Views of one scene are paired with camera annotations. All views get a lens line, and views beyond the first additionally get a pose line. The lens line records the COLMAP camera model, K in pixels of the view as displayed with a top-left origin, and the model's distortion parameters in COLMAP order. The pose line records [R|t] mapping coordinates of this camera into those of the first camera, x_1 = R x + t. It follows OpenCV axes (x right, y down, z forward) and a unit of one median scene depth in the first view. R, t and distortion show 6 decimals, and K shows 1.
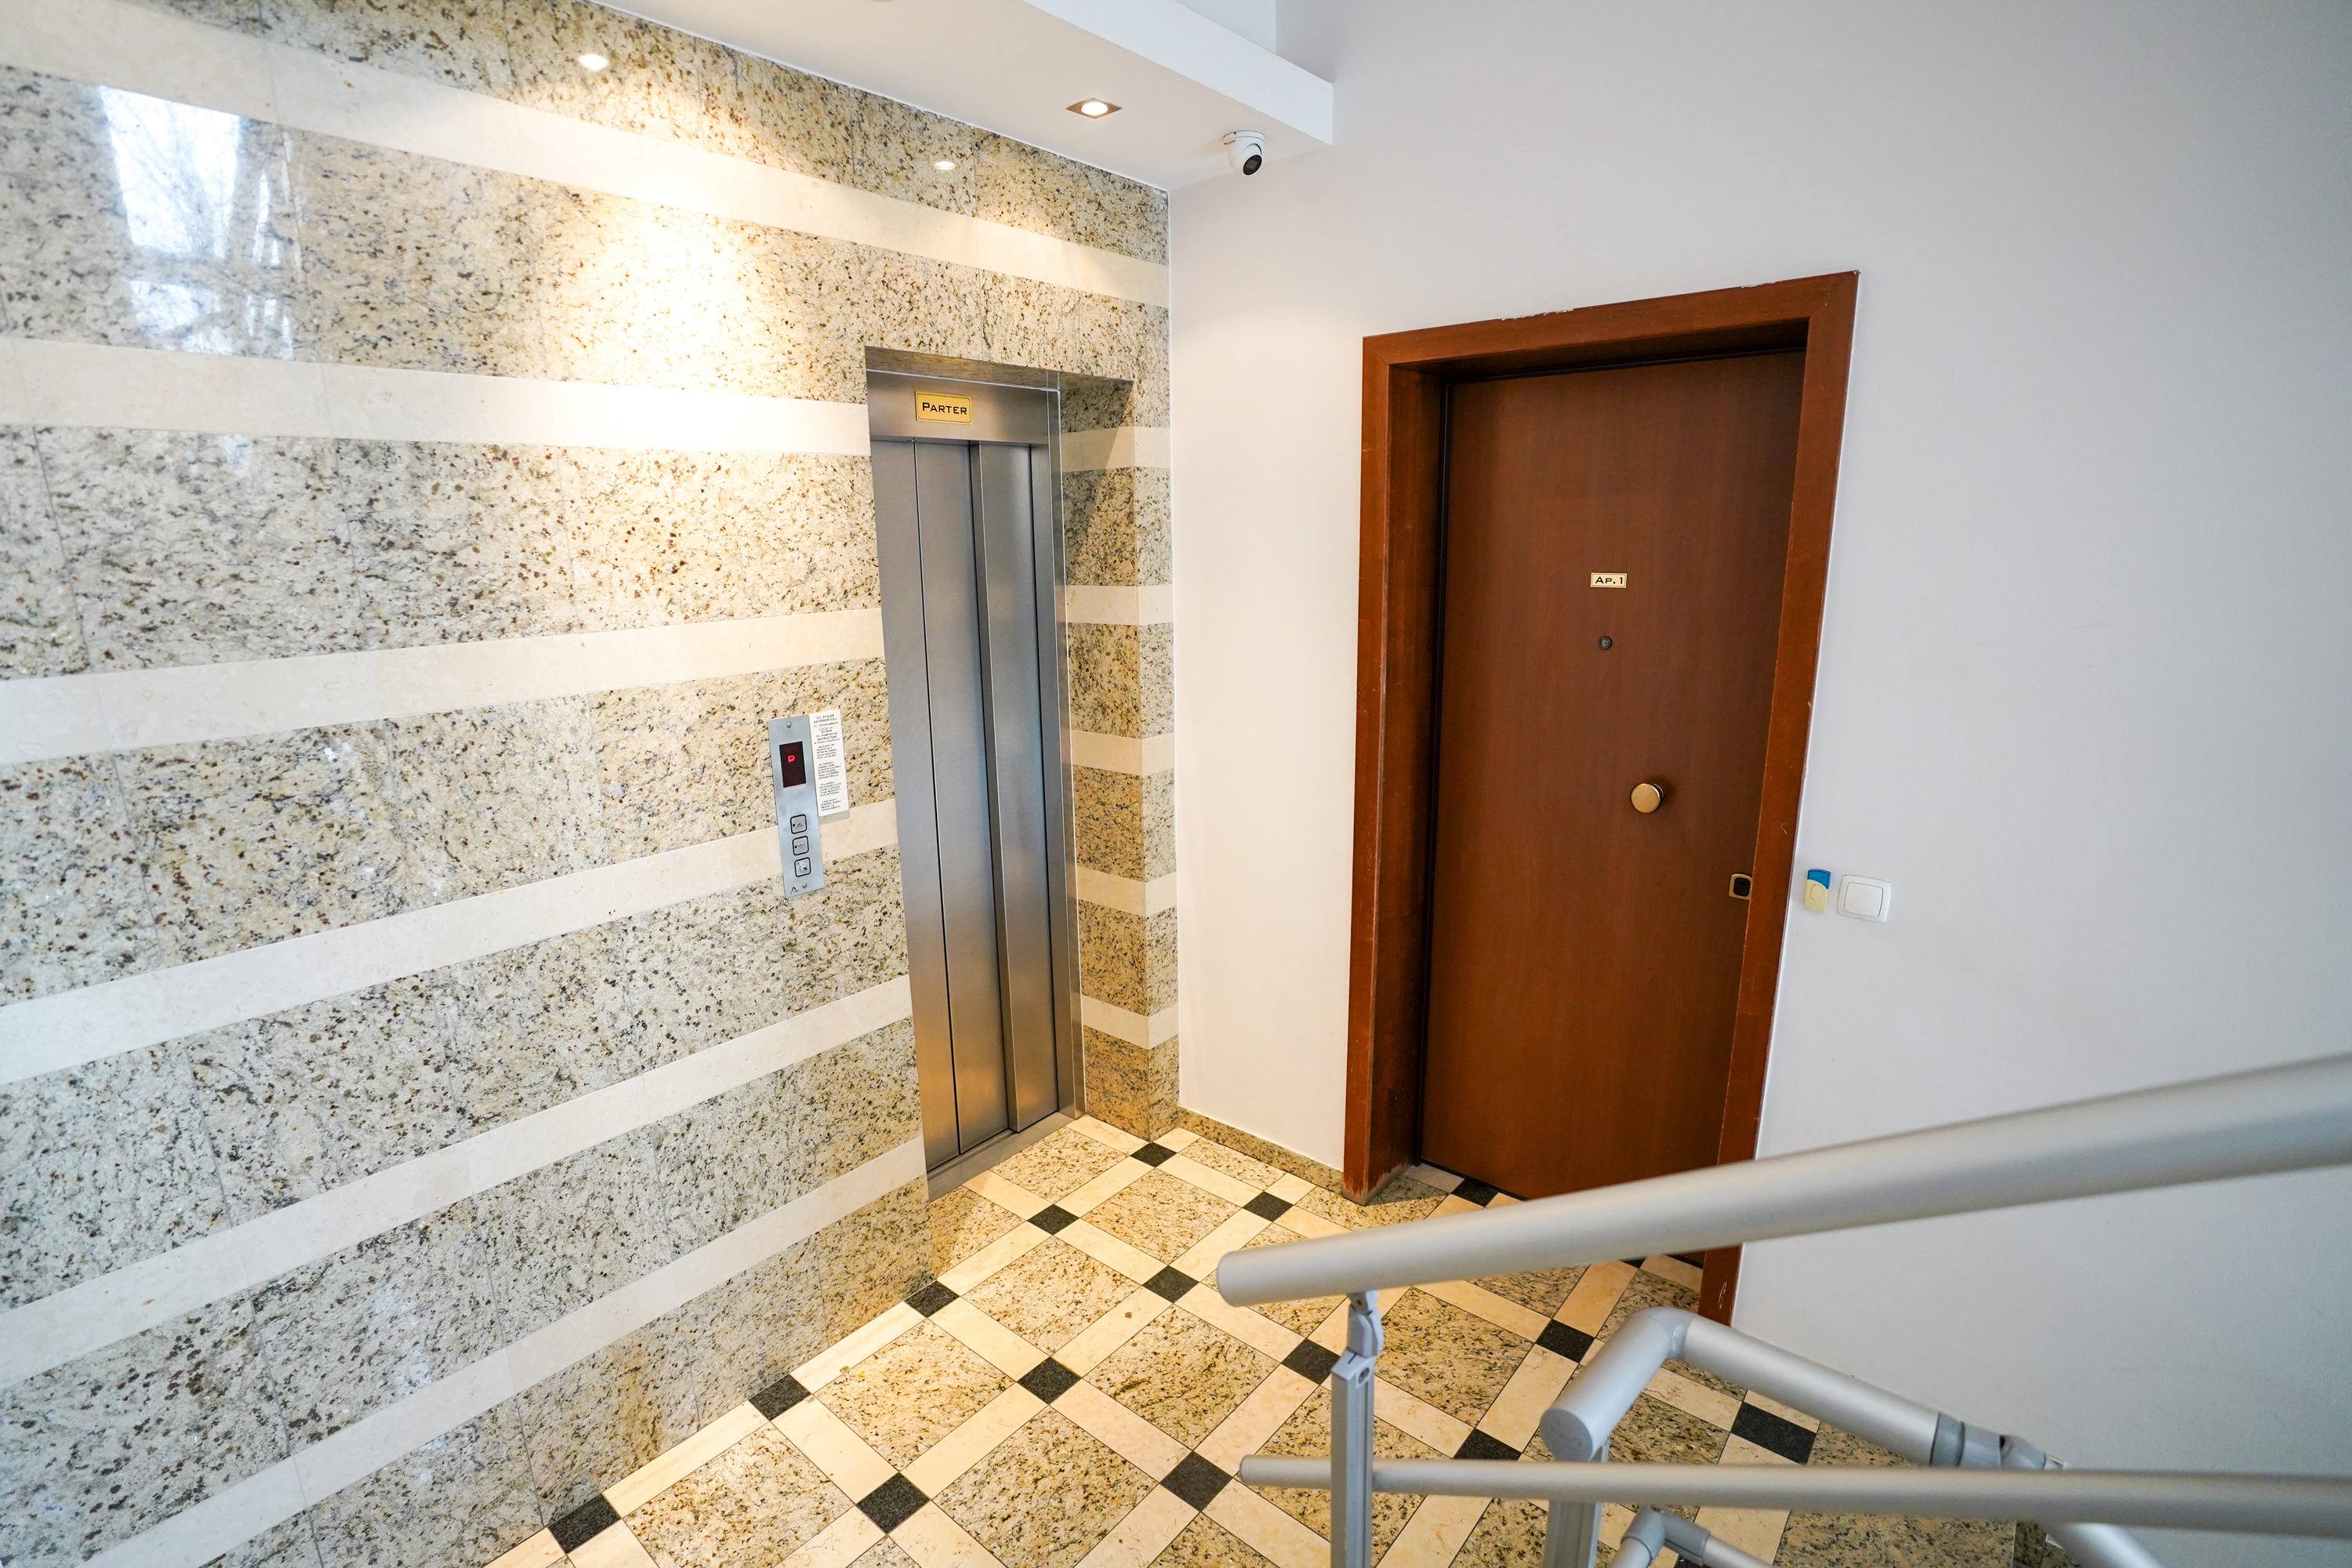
lens RADIAL K [[1087.5, 0, 1157.7], [0, 1087.5, 789.2], [0, 0, 1]] dist [-0.073163, 0.030810]
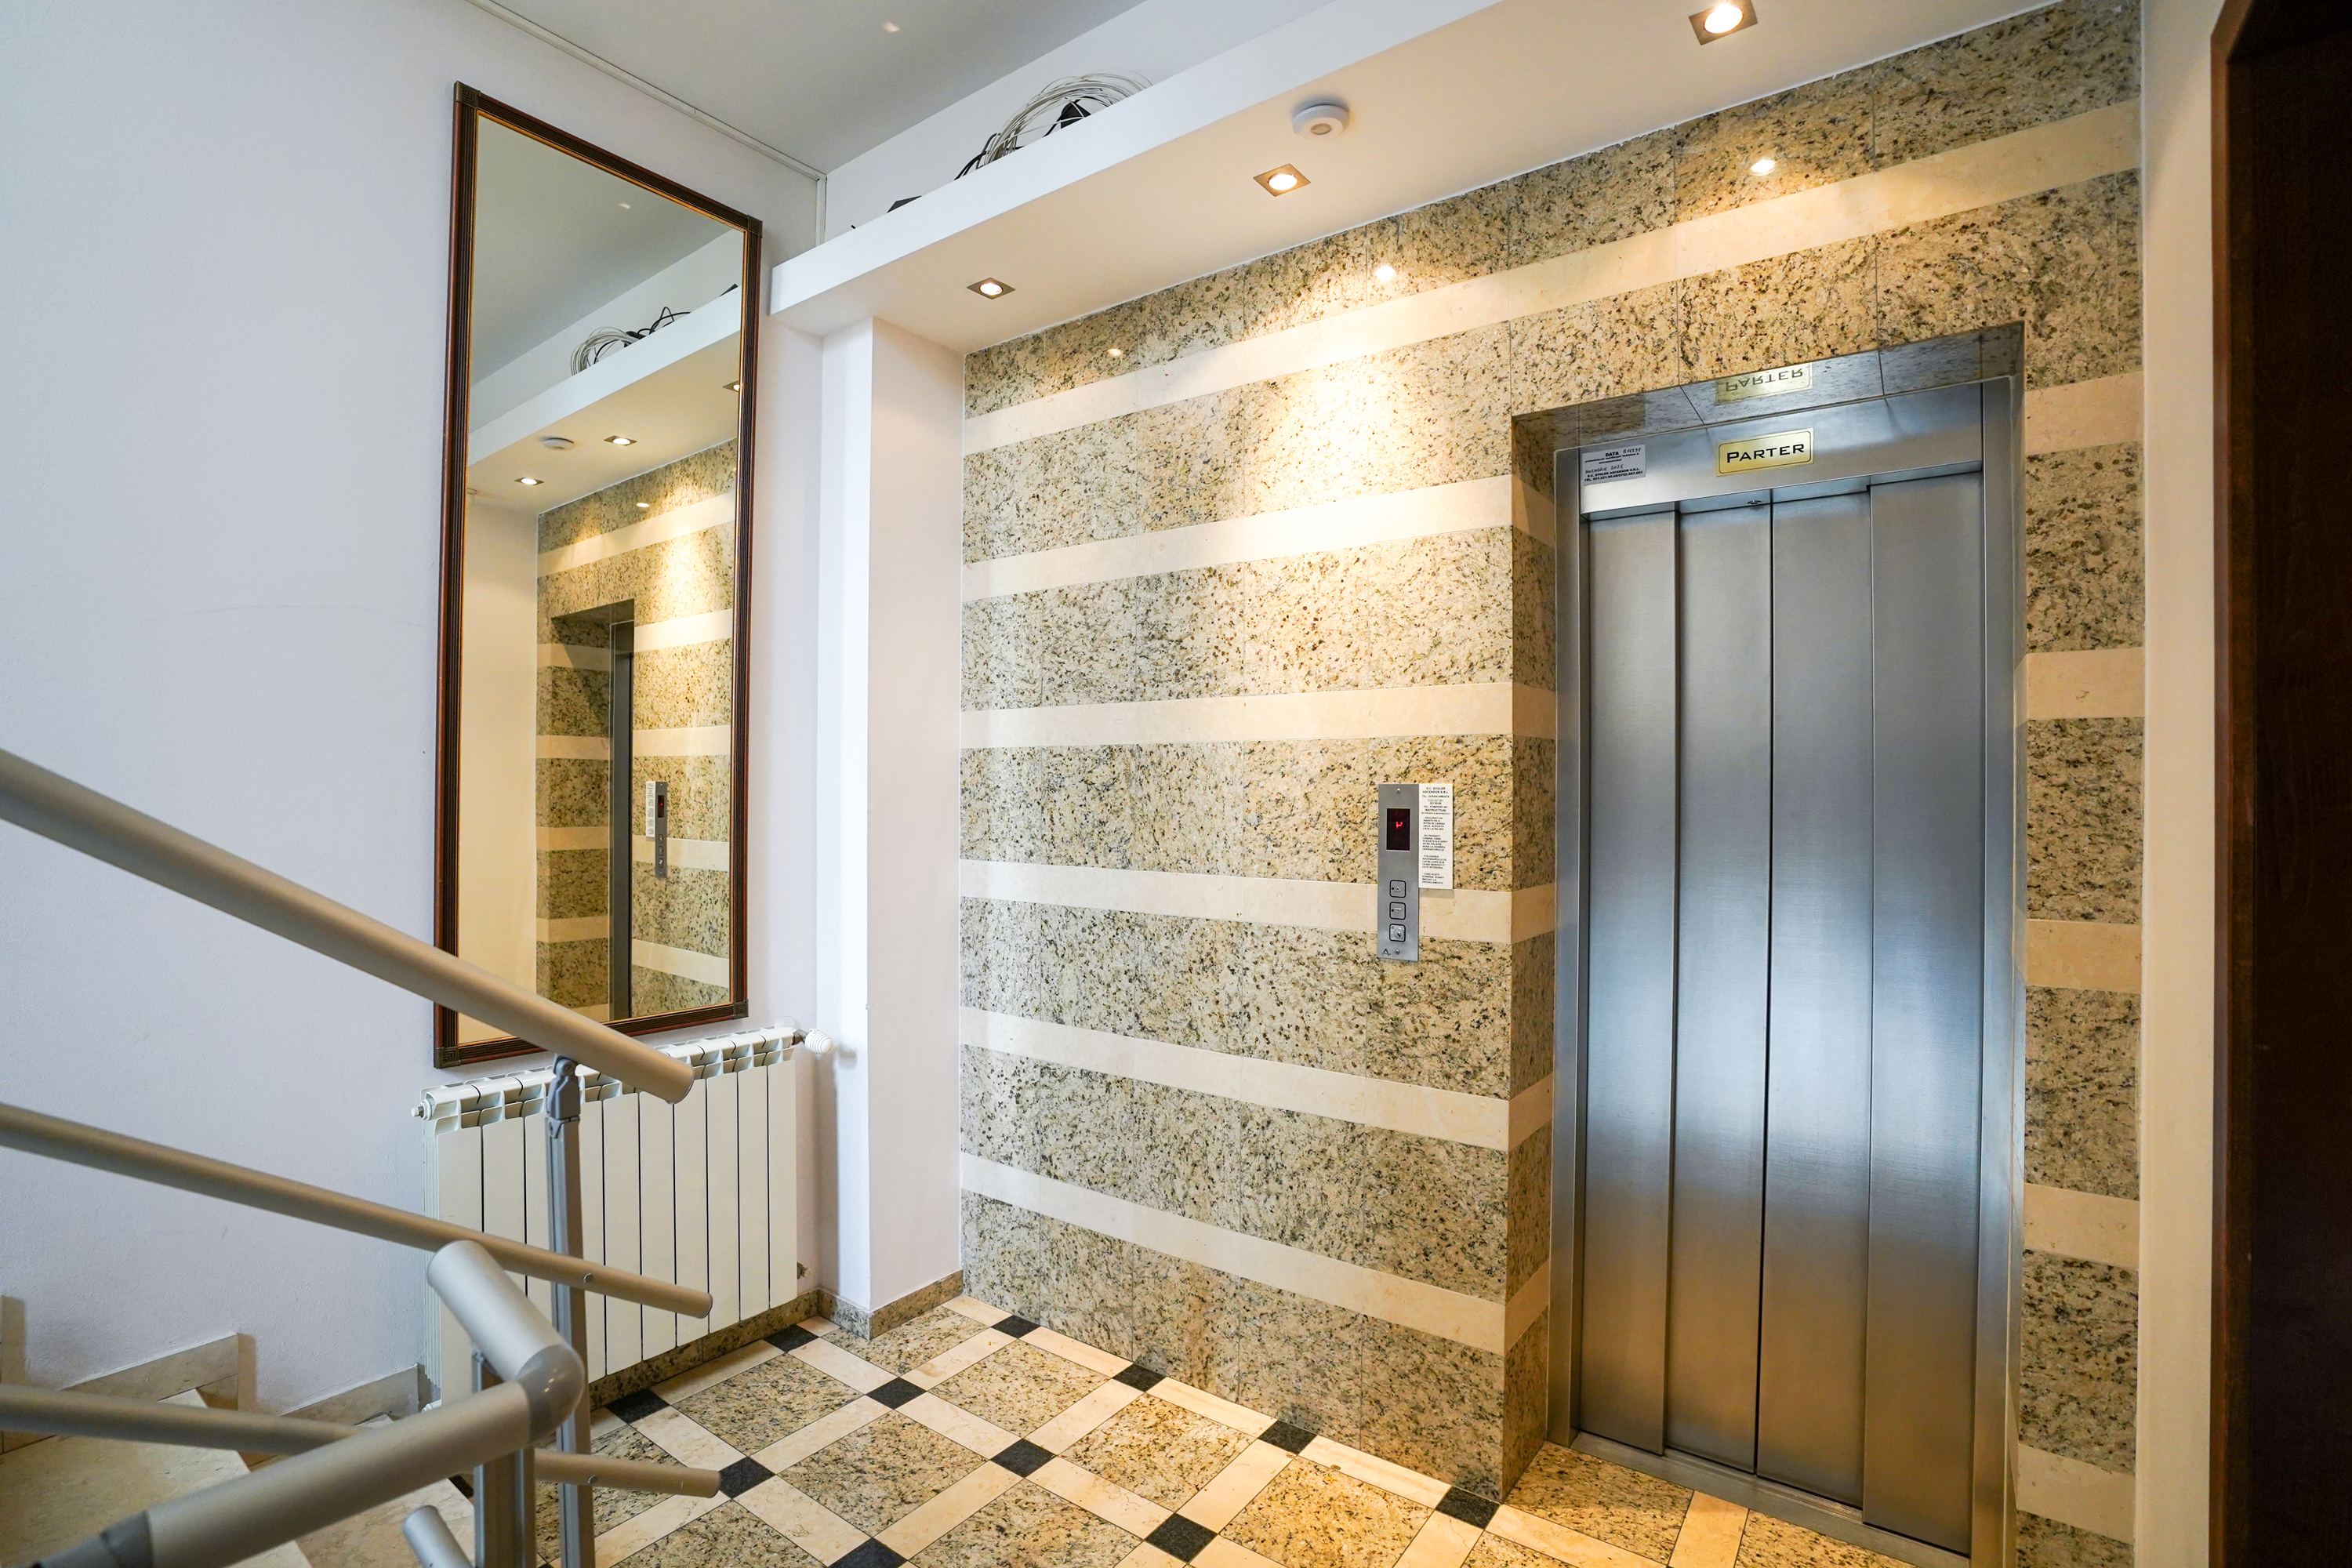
lens RADIAL K [[1087.5, 0, 1157.7], [0, 1087.5, 789.2], [0, 0, 1]] dist [-0.073163, 0.030810]
pose [[0.073734, 0.017997, -0.997116, 0.714831], [-0.235633, 0.971842, 0.000116, -0.006417], [0.969041, 0.234944, 0.075899, 0.719978]]
